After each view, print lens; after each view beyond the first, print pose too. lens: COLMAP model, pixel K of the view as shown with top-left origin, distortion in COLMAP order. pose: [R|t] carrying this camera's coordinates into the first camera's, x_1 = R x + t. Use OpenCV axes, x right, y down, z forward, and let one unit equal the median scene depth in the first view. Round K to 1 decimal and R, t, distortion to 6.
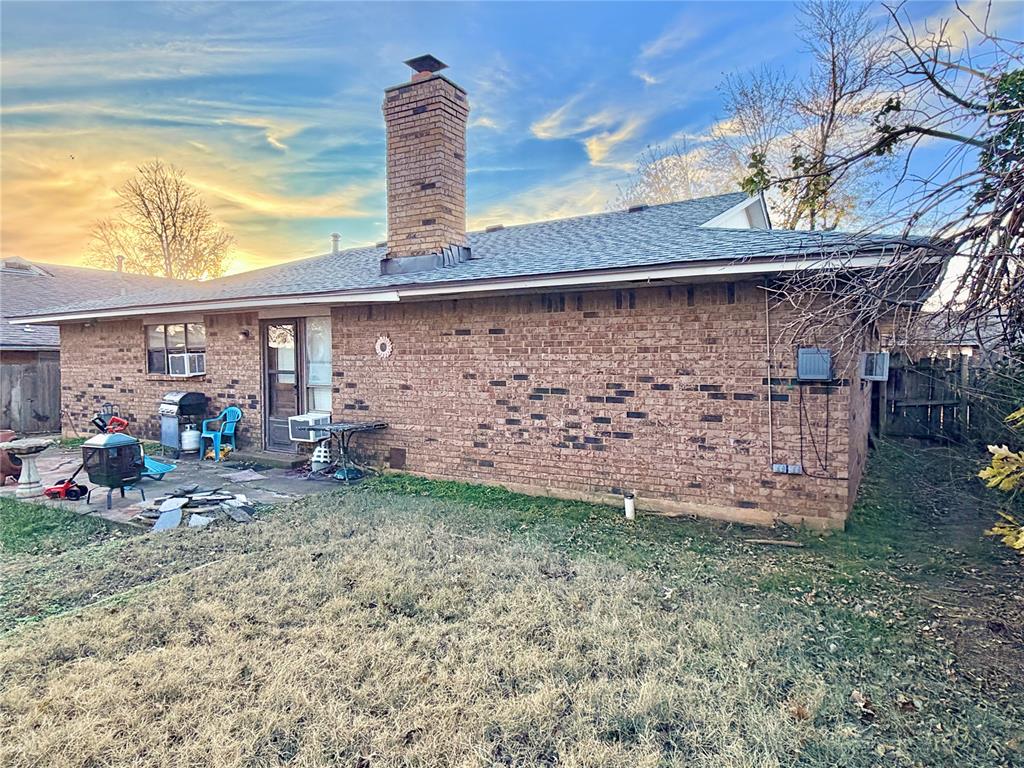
lens RADIAL K [[629.2, 0, 511.9], [0, 629.2, 384.4], [0, 0, 1]] dist [0.002678, -0.000192]
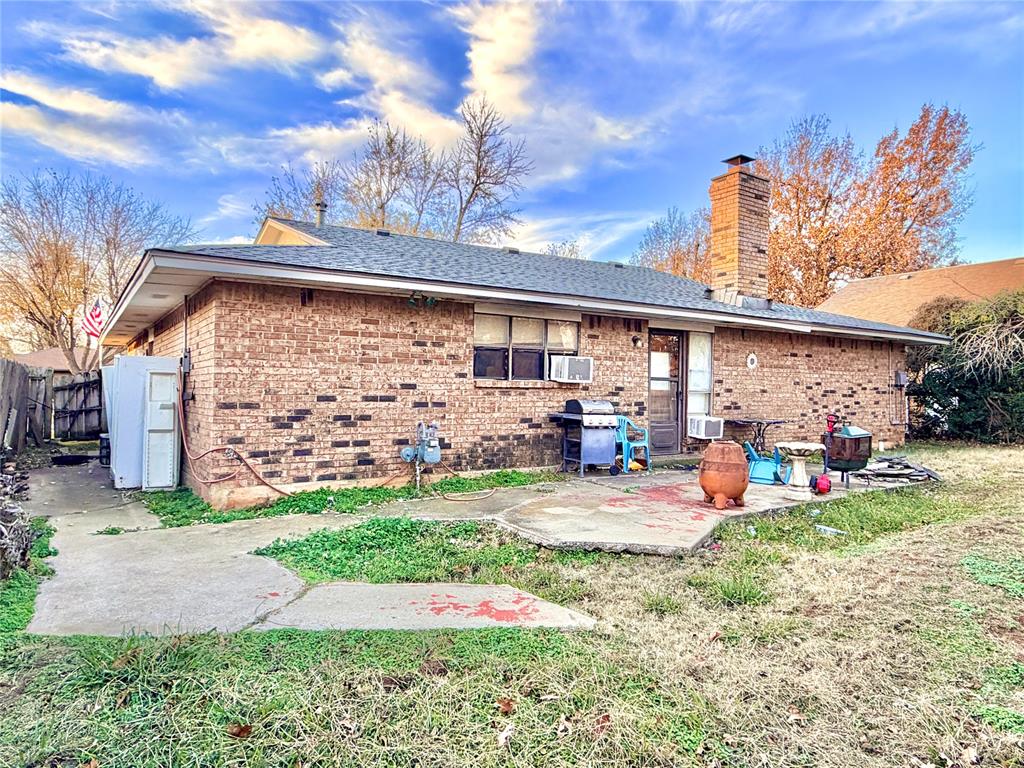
lens RADIAL K [[658.2, 0, 512.0], [0, 658.2, 379.1], [0, 0, 1]] dist [0.011088, 0.000879]
pose [[0.424491, 0.017698, 0.905259, -1.641354], [0.022822, 0.999282, -0.030237, 0.008737], [-0.905145, 0.033495, 0.423782, 0.840486]]
